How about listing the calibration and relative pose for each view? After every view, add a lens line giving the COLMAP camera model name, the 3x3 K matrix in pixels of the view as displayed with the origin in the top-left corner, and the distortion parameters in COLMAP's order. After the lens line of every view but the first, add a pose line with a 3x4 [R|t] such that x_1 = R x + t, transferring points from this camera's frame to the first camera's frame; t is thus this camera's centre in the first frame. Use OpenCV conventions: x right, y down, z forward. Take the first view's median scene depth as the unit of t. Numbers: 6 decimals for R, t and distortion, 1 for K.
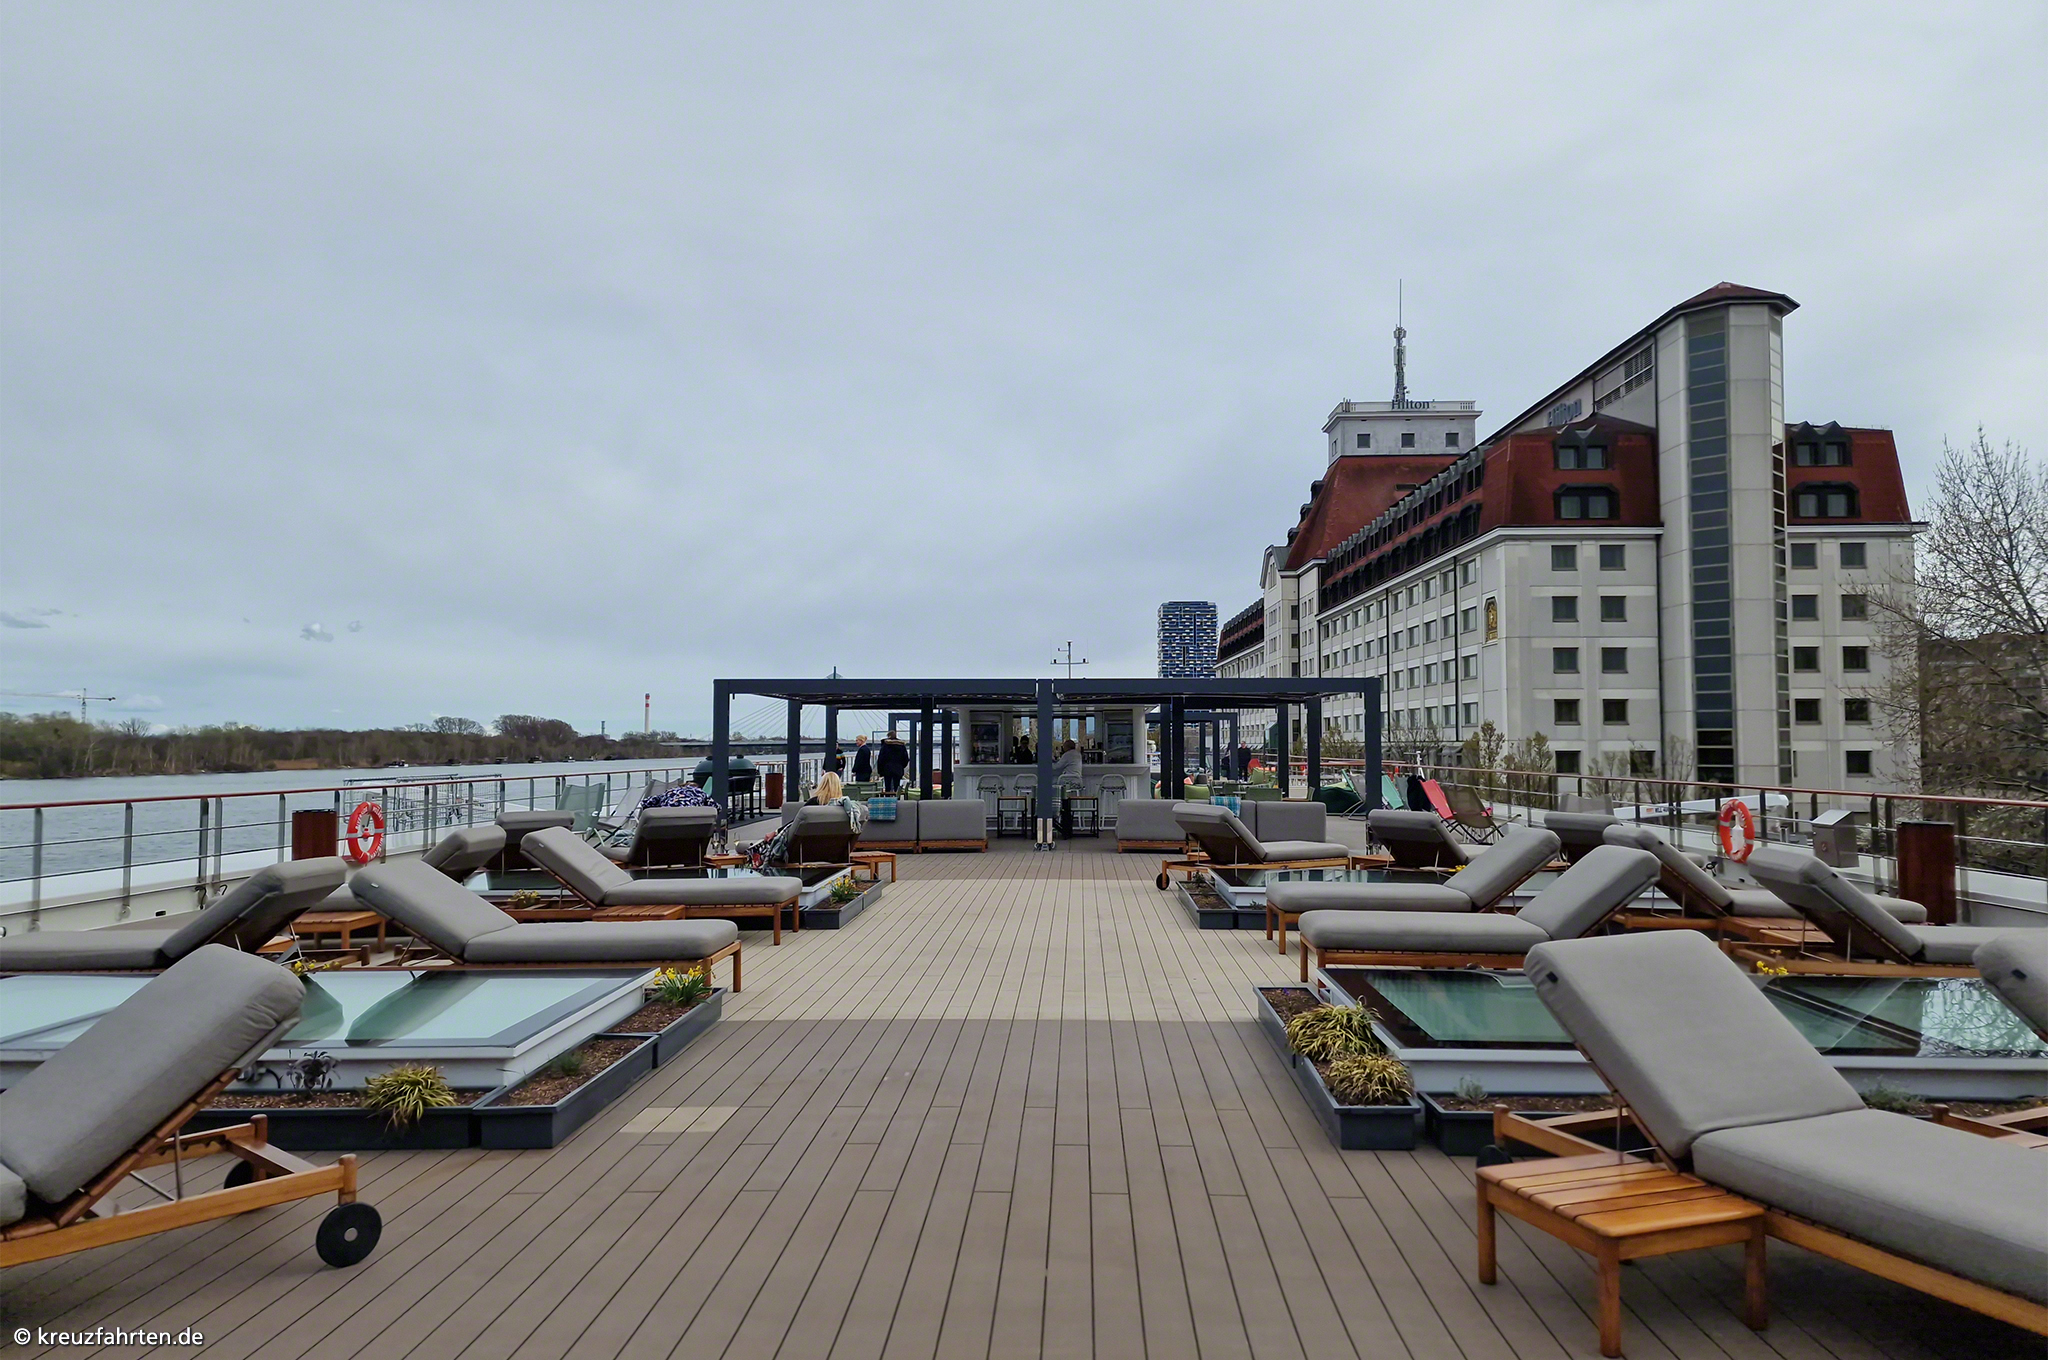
lens RADIAL K [[1385.0, 0, 1019.8], [0, 1385.0, 693.2], [0, 0, 1]] dist [0.043598, -0.000790]
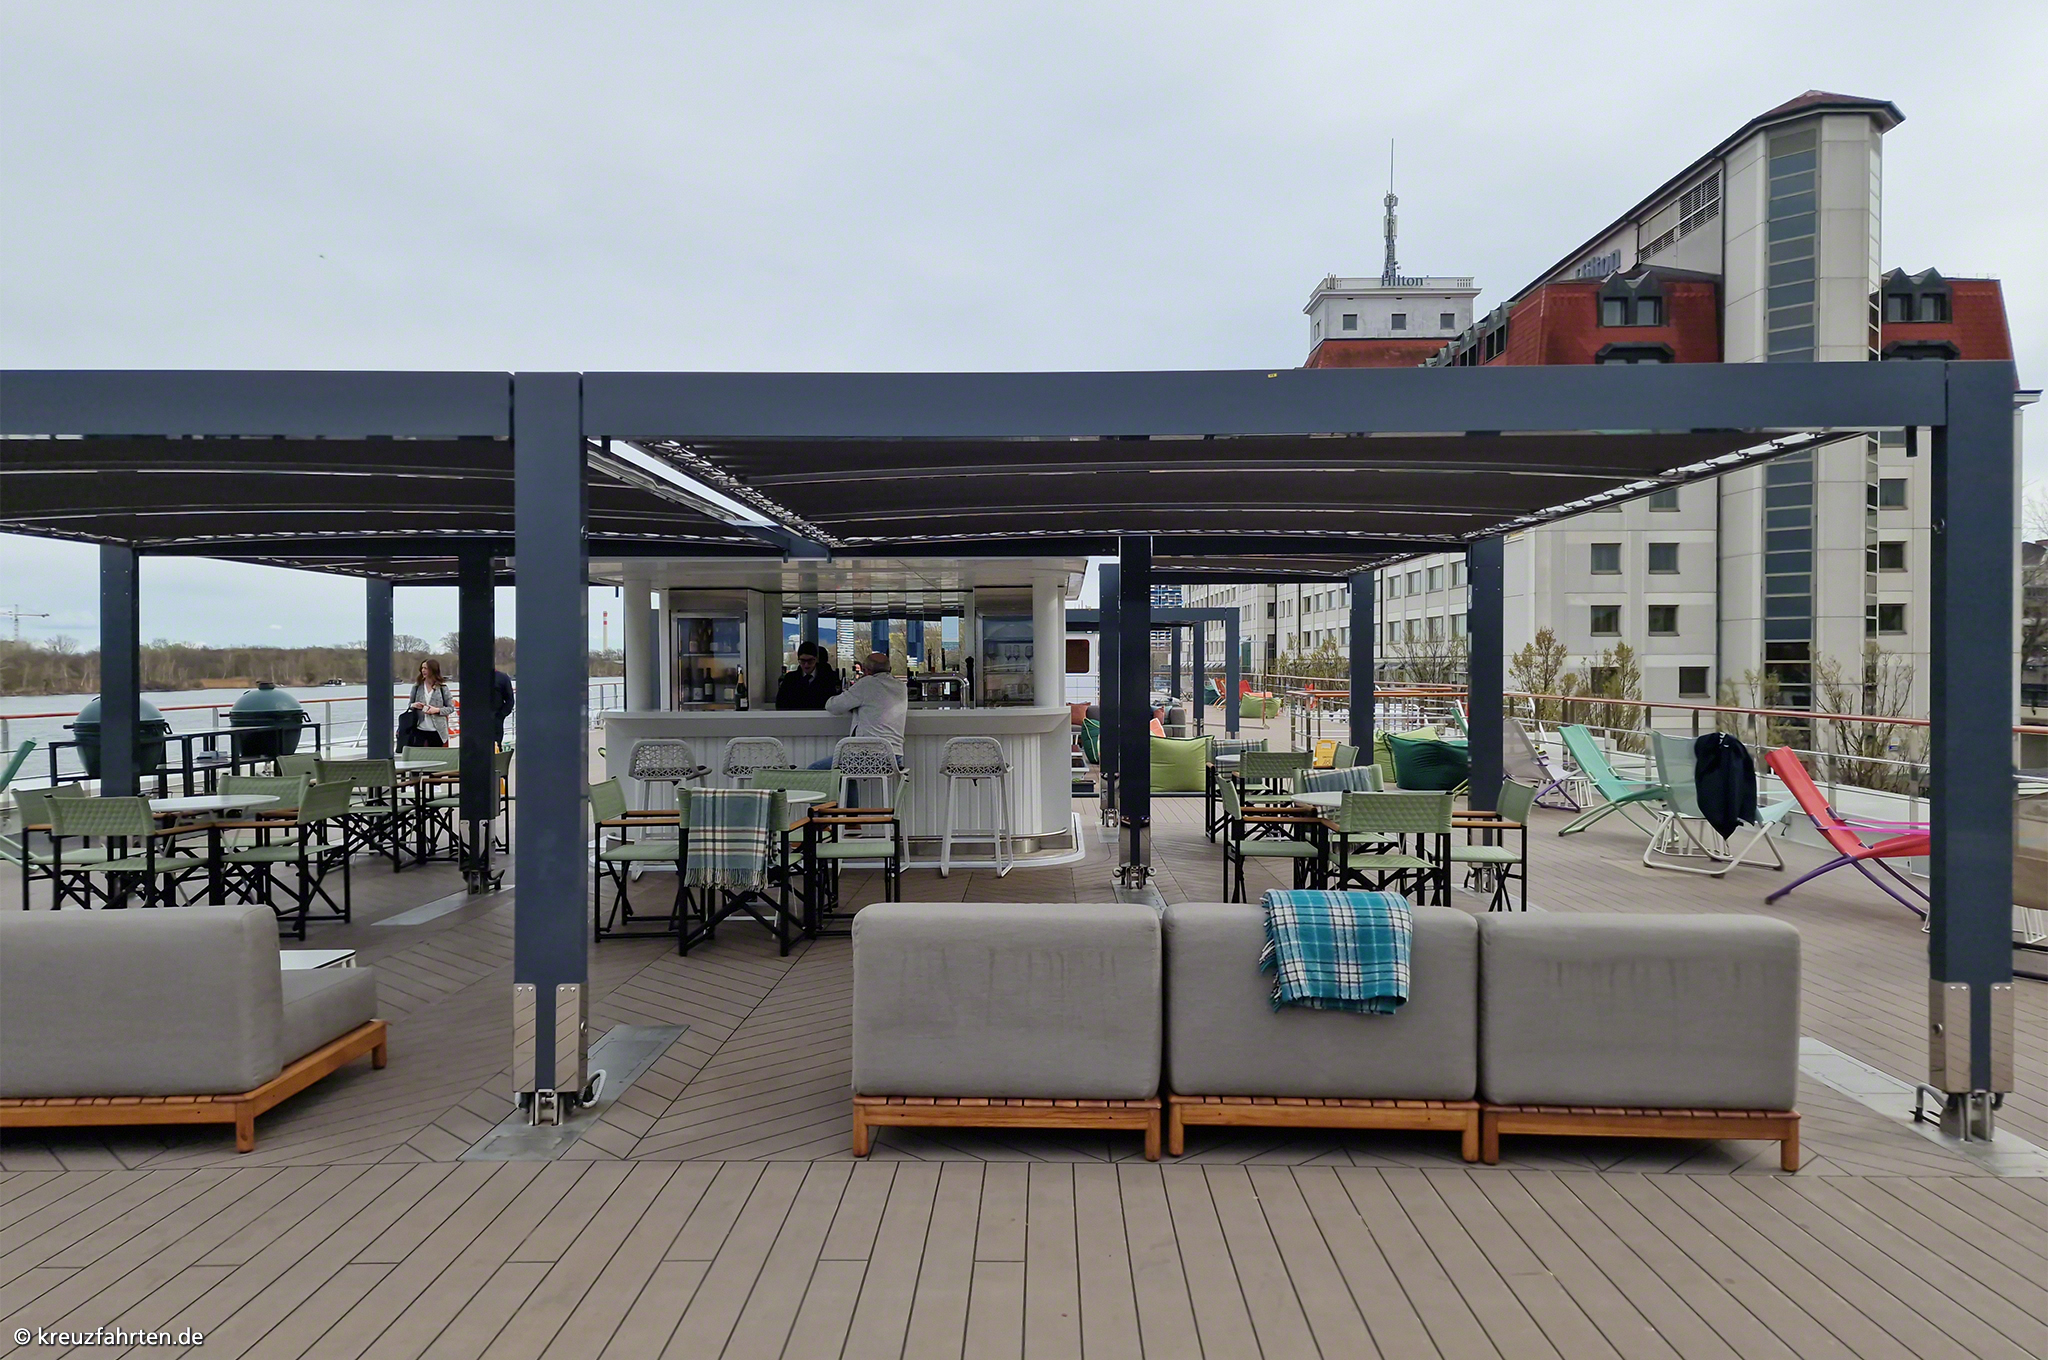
lens RADIAL K [[1385.0, 0, 1028.0], [0, 1385.0, 674.5], [0, 0, 1]] dist [0.043598, -0.000790]
pose [[0.999530, -0.002698, 0.030526, 0.020753], [0.001276, 0.998917, 0.046520, 0.006301], [-0.030619, -0.046459, 0.998451, 0.174301]]
